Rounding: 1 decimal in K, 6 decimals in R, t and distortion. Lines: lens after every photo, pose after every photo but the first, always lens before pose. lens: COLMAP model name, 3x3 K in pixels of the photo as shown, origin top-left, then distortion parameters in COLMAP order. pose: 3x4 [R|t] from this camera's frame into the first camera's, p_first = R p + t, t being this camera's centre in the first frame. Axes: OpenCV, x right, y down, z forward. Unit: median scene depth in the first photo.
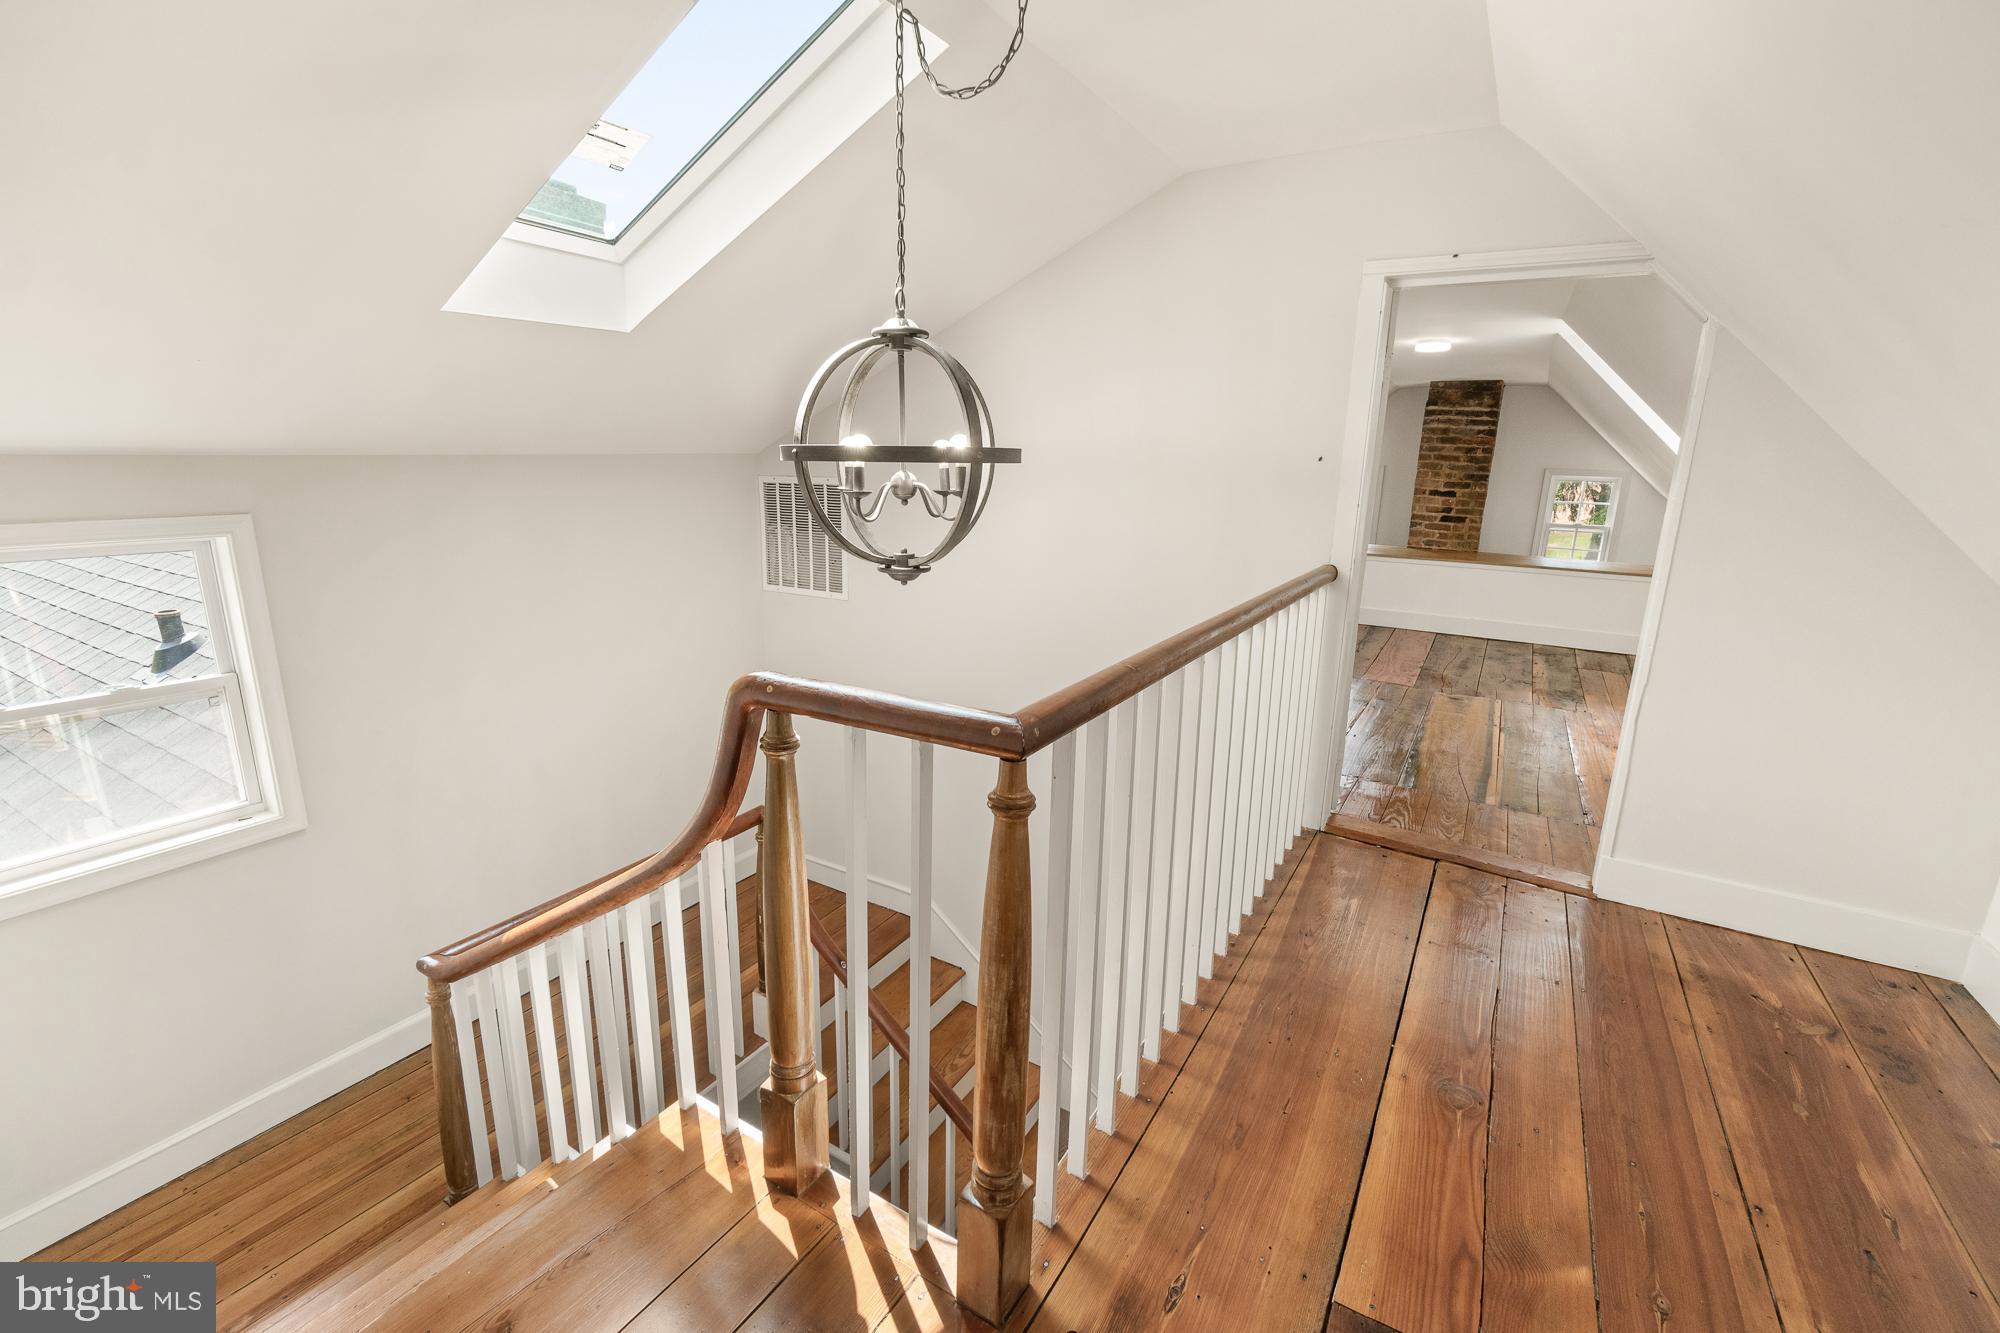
lens RADIAL K [[868.3, 0, 1007.3], [0, 868.3, 664.2], [0, 0, 1]] dist [0.000519, 0.000020]
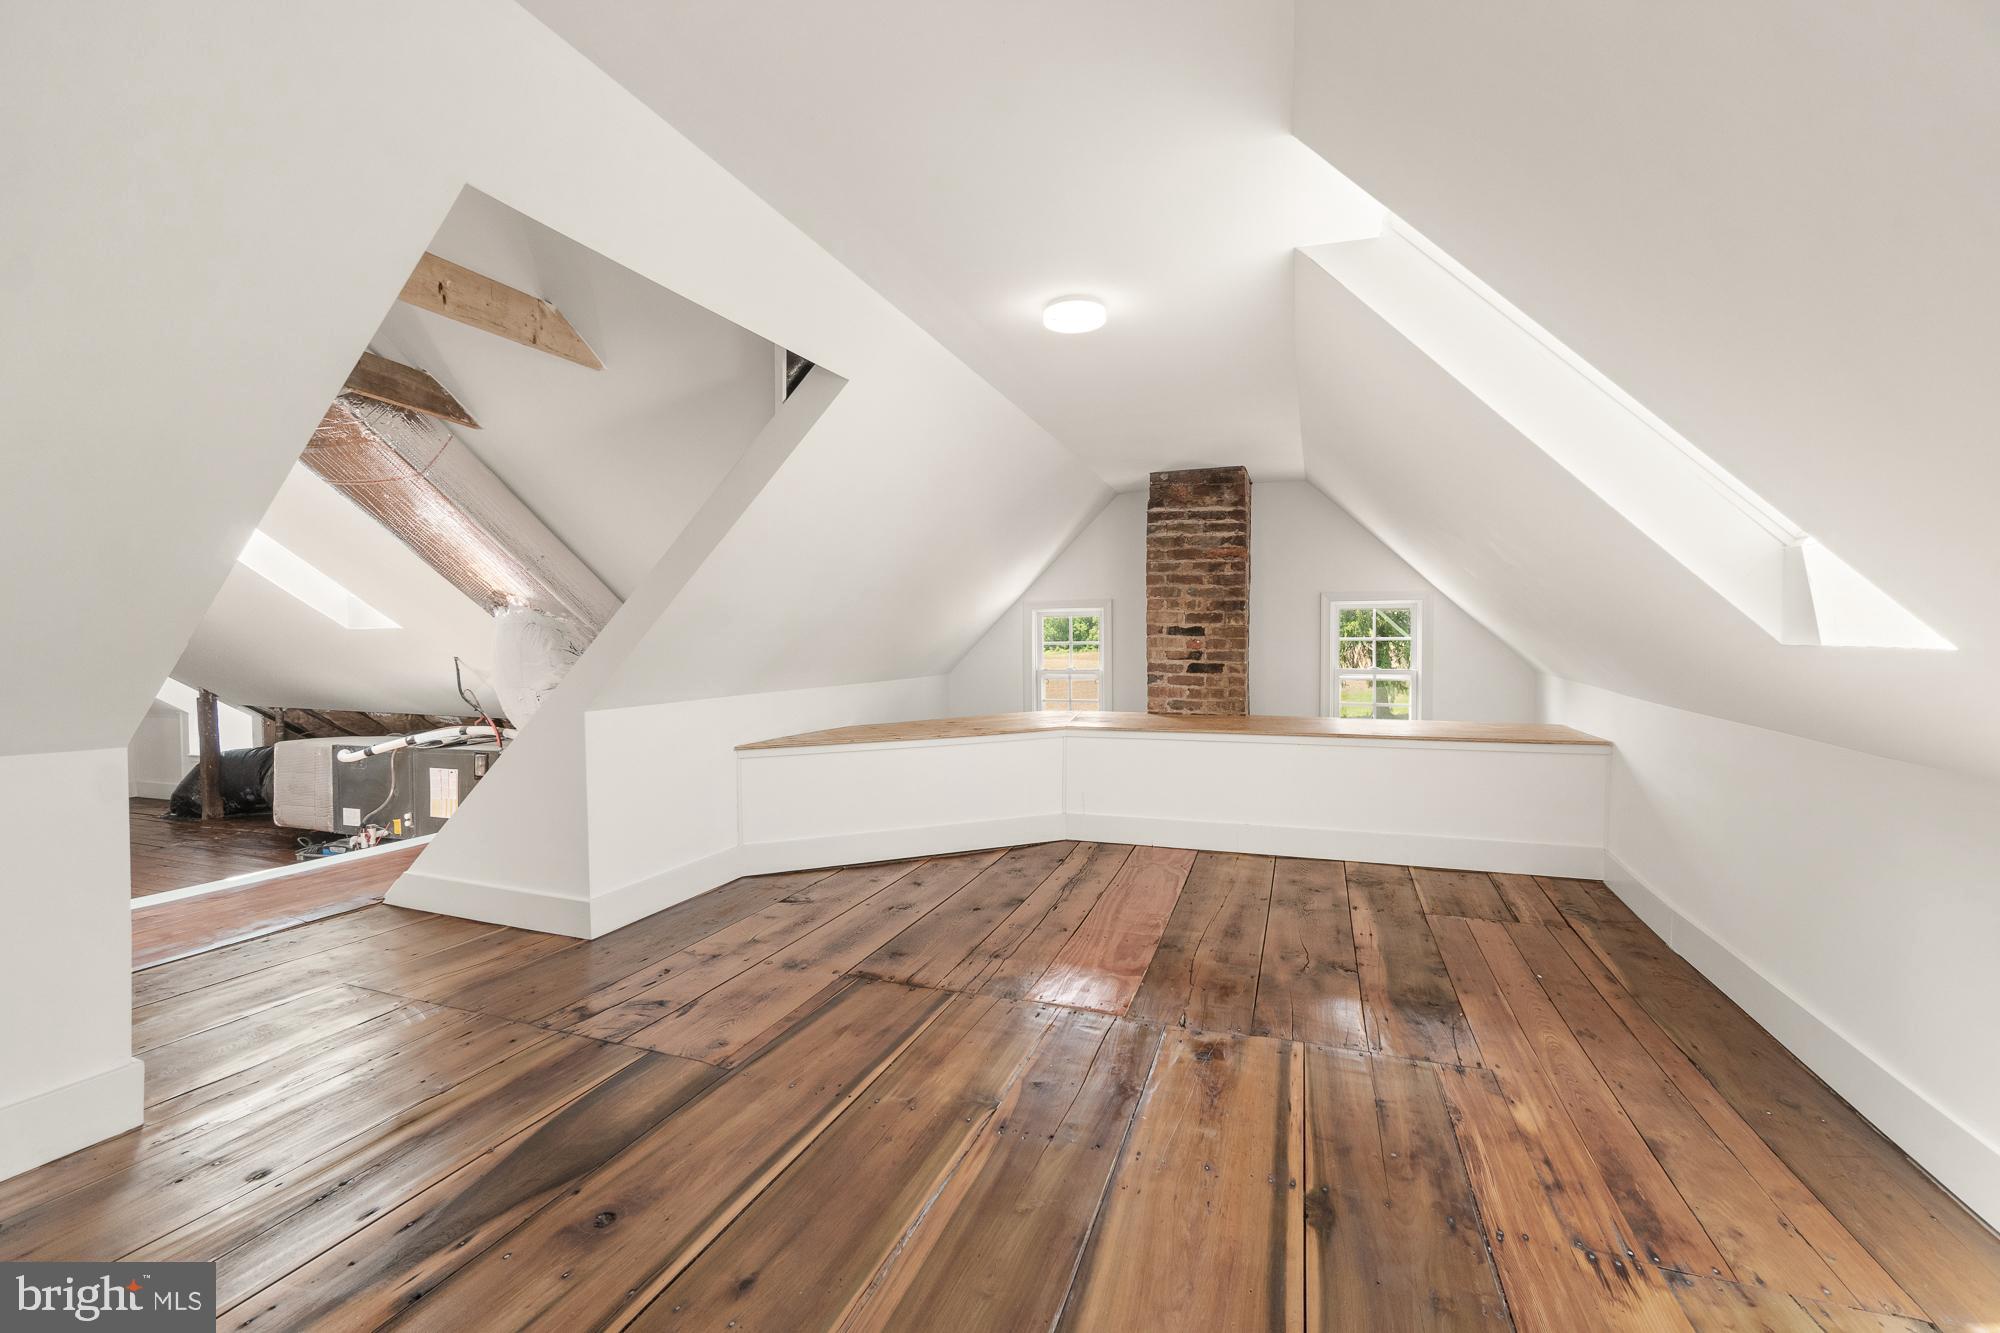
lens RADIAL K [[868.3, 0, 996.4], [0, 868.3, 660.8], [0, 0, 1]] dist [0.000519, 0.000020]
pose [[0.983285, -0.038215, 0.178018, 0.239725], [0.073998, 0.977211, -0.198956, -0.052513], [-0.166358, 0.208803, 0.963704, 0.387867]]
